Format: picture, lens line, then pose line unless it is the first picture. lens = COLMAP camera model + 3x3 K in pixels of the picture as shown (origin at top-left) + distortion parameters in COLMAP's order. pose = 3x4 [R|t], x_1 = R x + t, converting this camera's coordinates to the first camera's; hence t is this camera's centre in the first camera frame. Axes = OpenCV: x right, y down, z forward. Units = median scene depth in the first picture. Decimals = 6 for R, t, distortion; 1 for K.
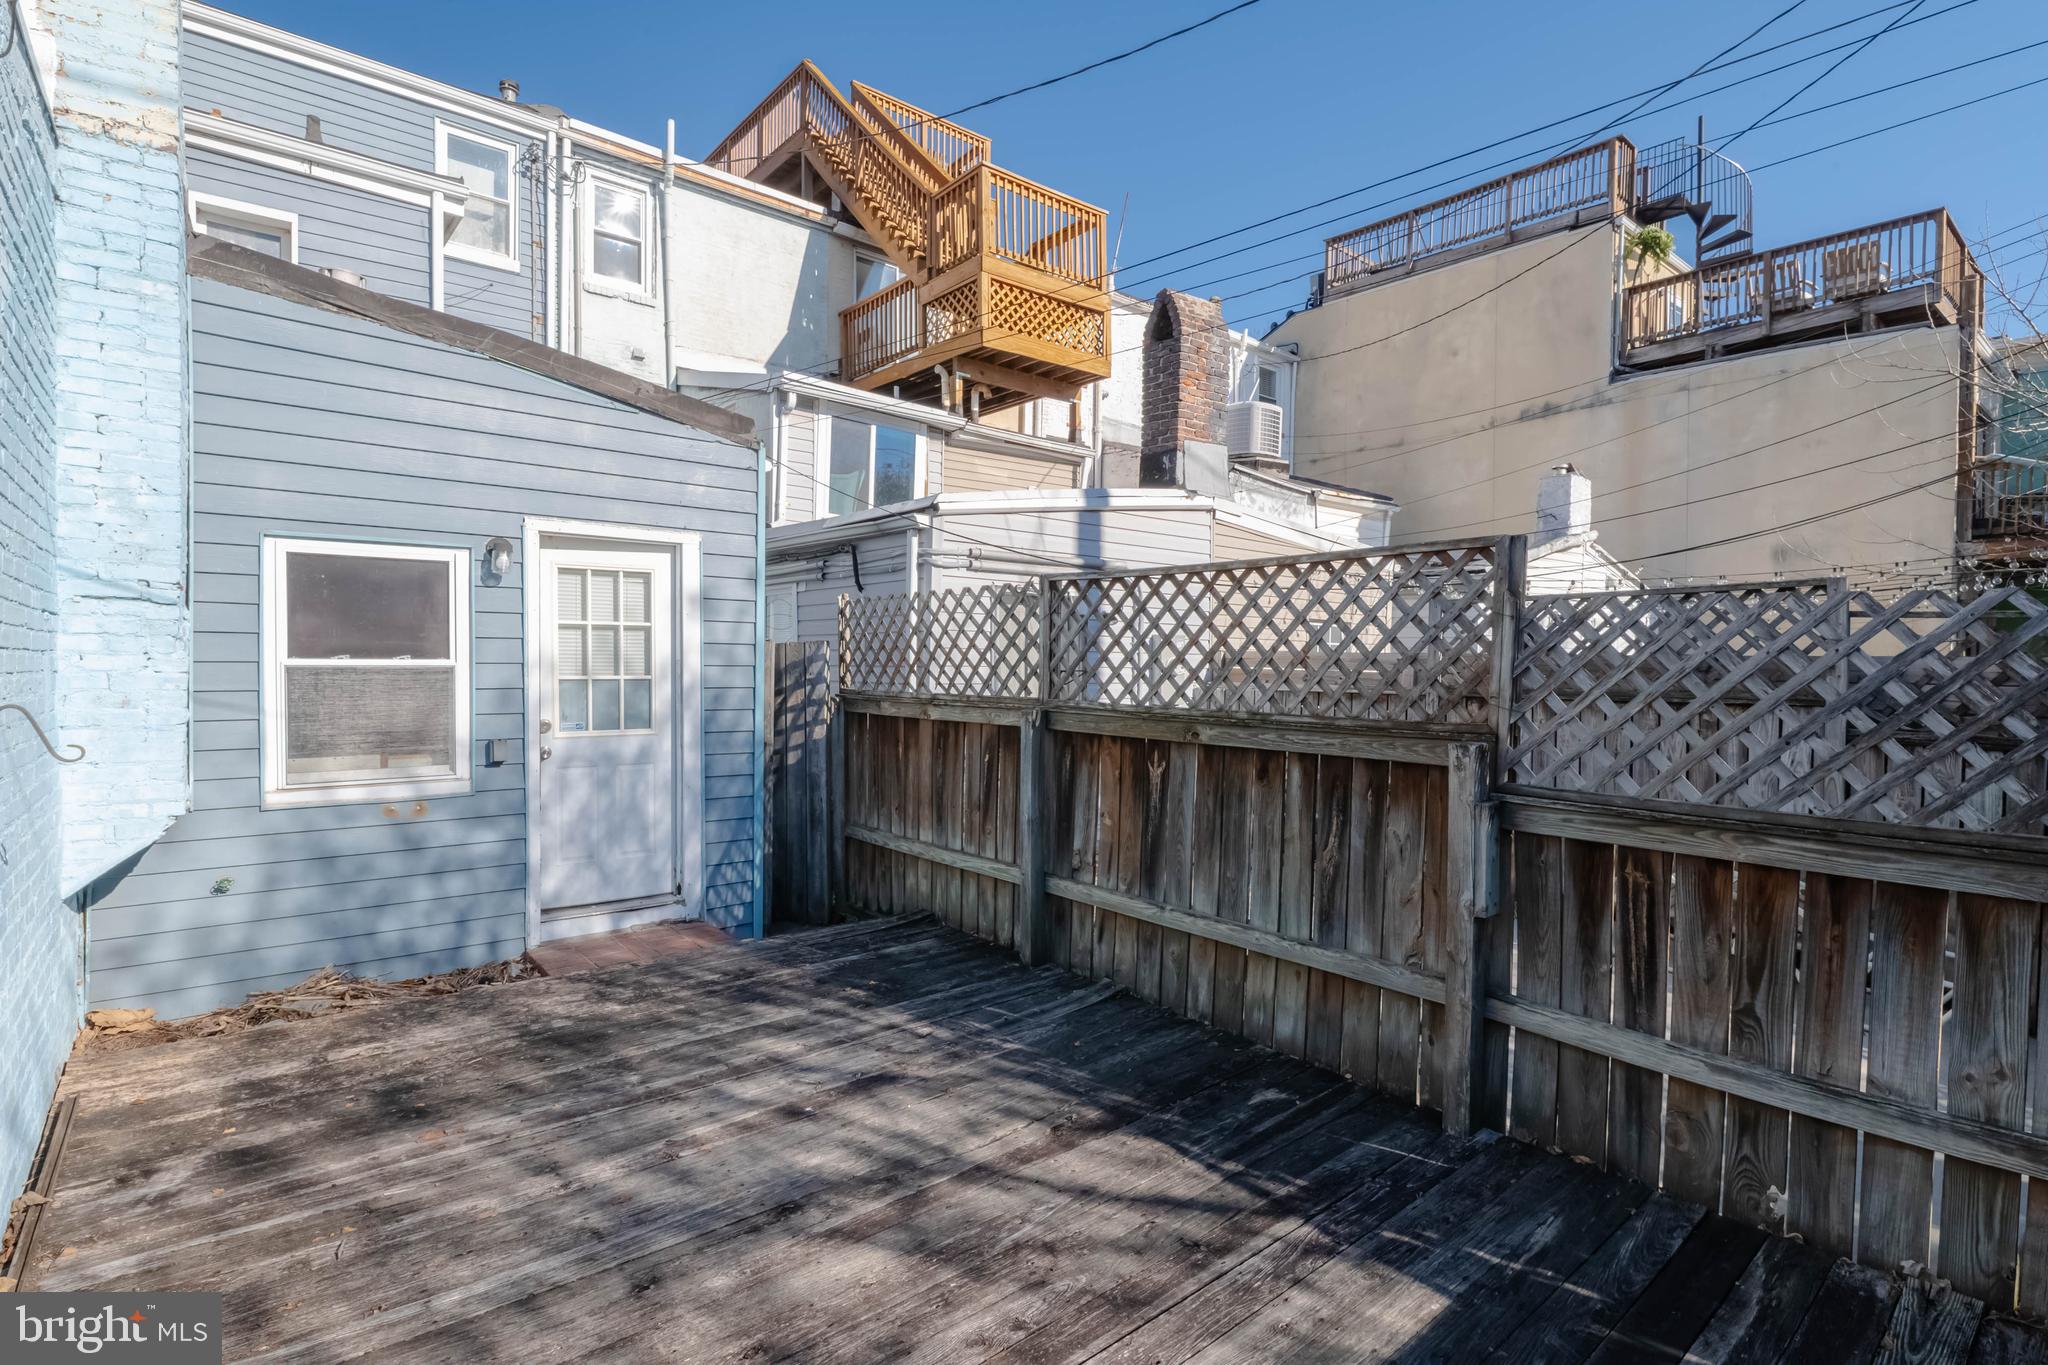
lens RADIAL K [[984.0, 0, 1032.4], [0, 984.0, 686.9], [0, 0, 1]] dist [0.001311, -0.007958]
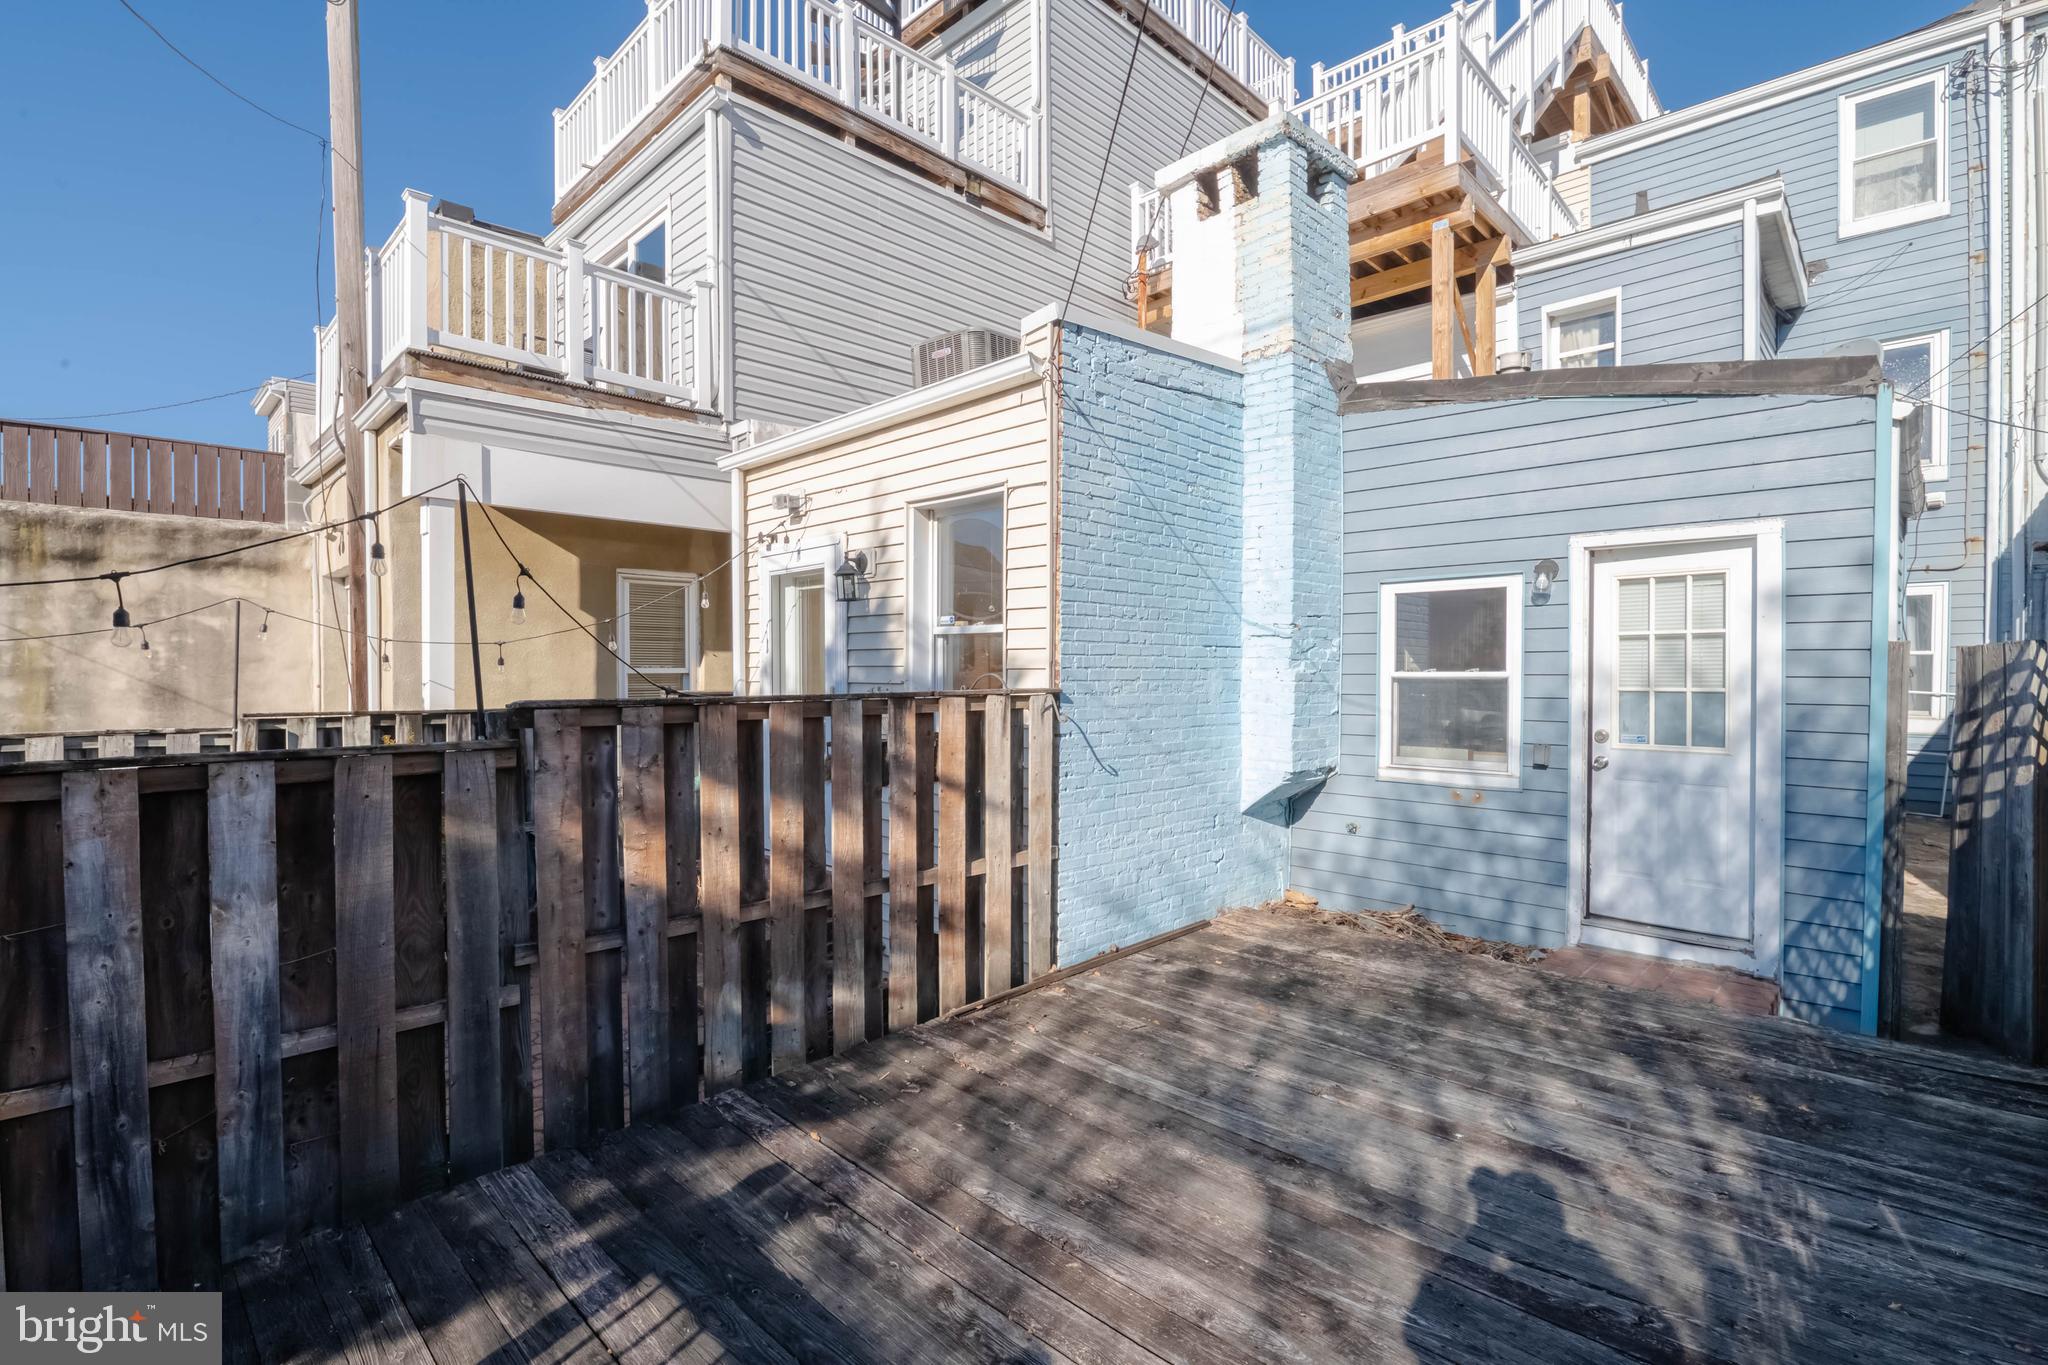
lens RADIAL K [[936.6, 0, 1035.7], [0, 936.6, 685.9], [0, 0, 1]] dist [-0.001392, -0.007807]
pose [[0.107934, 0.008830, -0.994119, 0.438123], [-0.022705, 0.999722, 0.006415, -0.005494], [0.993899, 0.021879, 0.108105, 0.331251]]
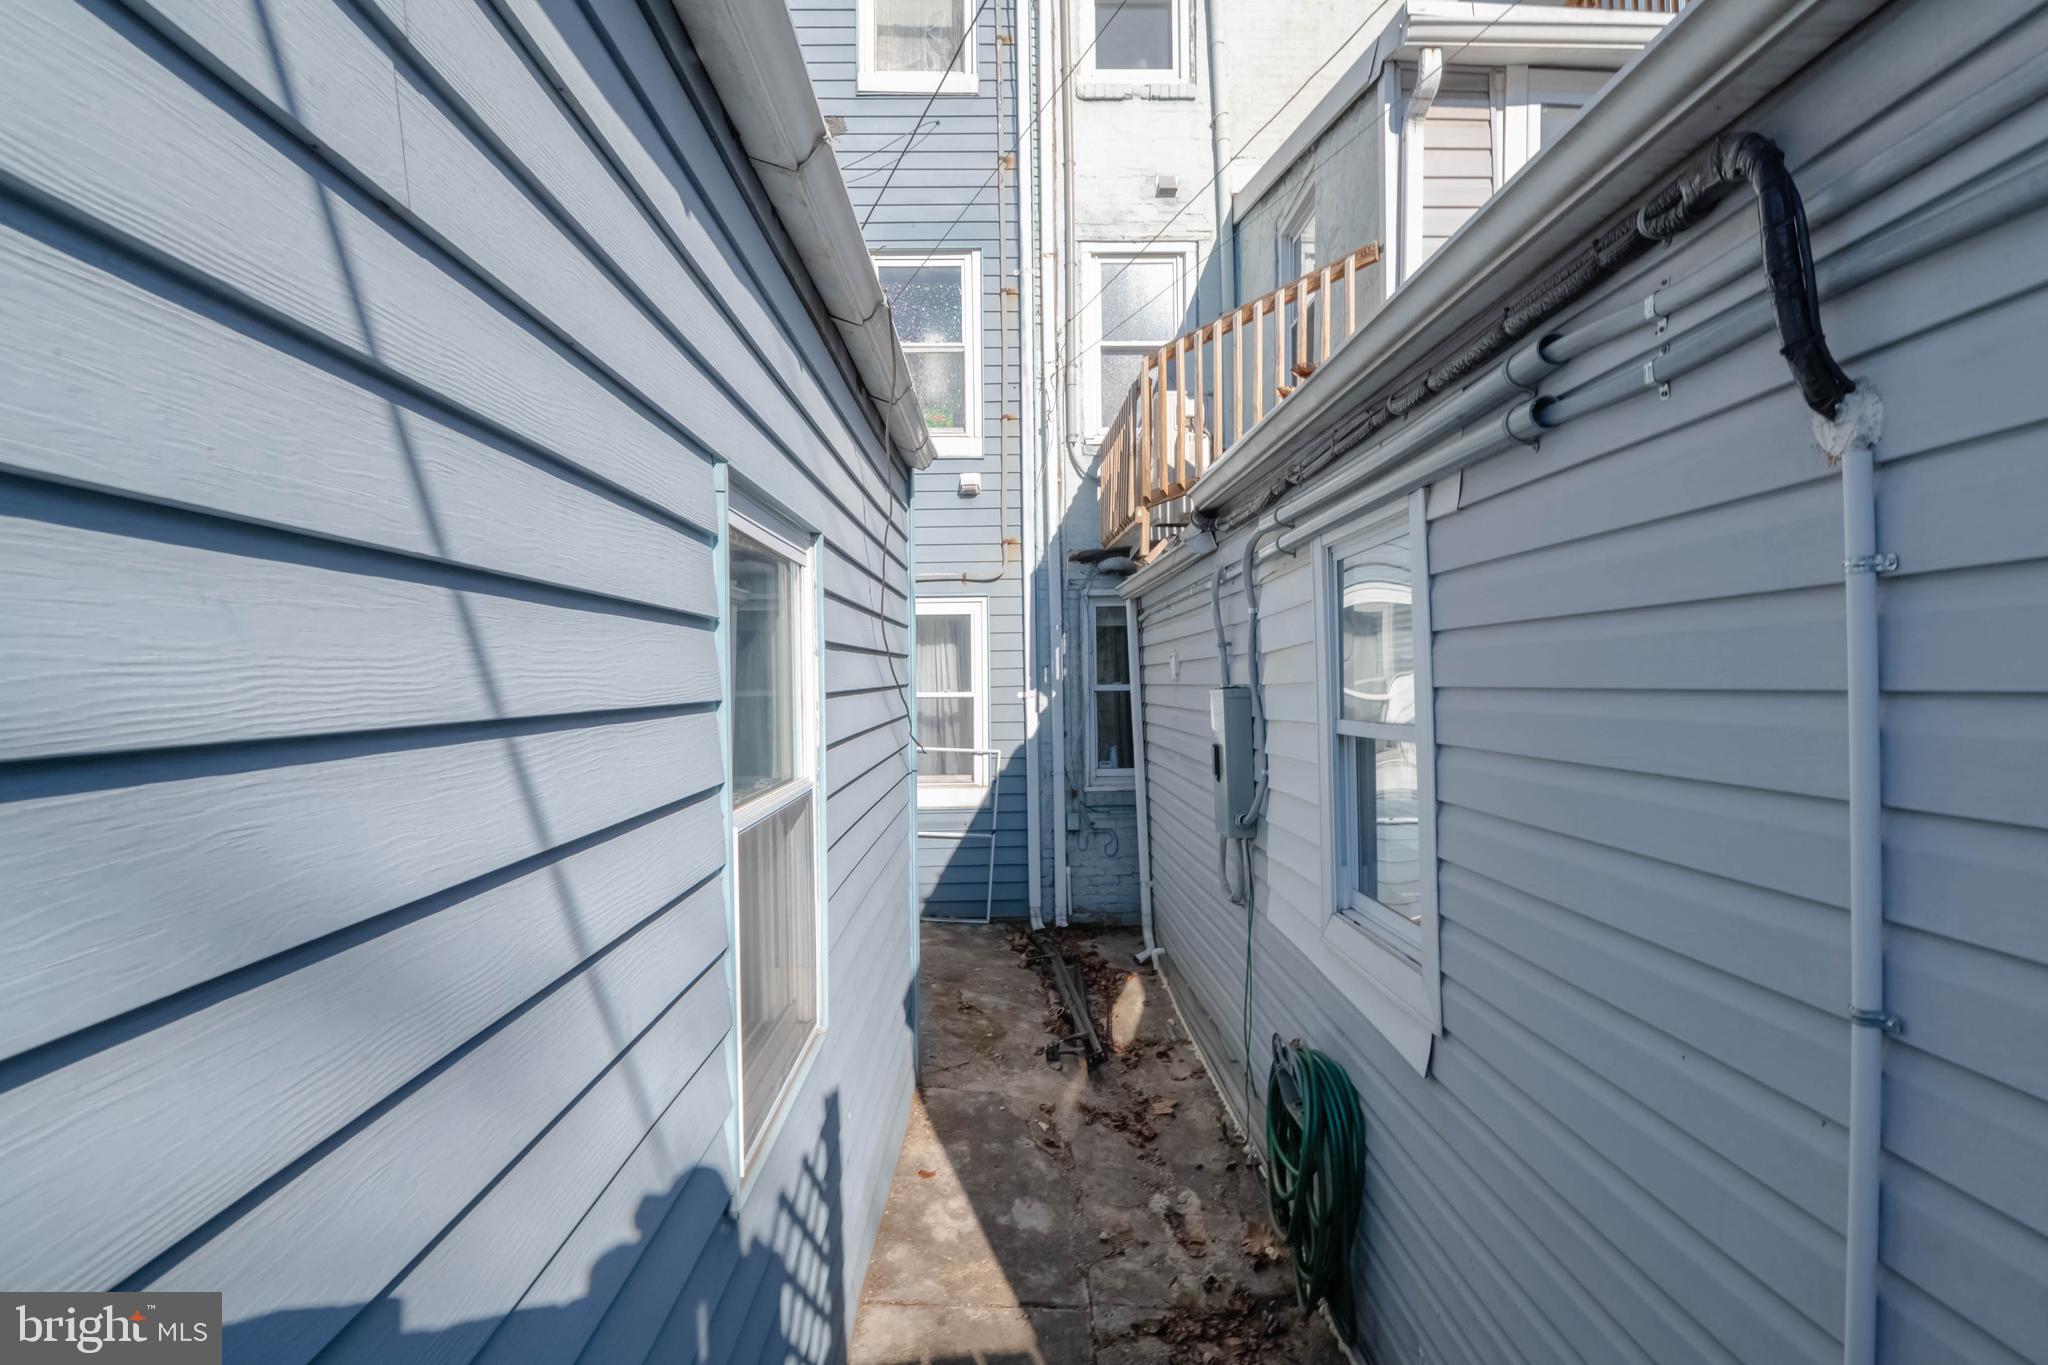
lens RADIAL K [[984.0, 0, 1032.4], [0, 984.0, 686.9], [0, 0, 1]] dist [0.001311, -0.007958]
pose [[0.783618, -0.019128, -0.620949, -0.277491], [0.008536, 0.999763, -0.020024, -0.084135], [0.621185, 0.010390, 0.783595, 1.267443]]
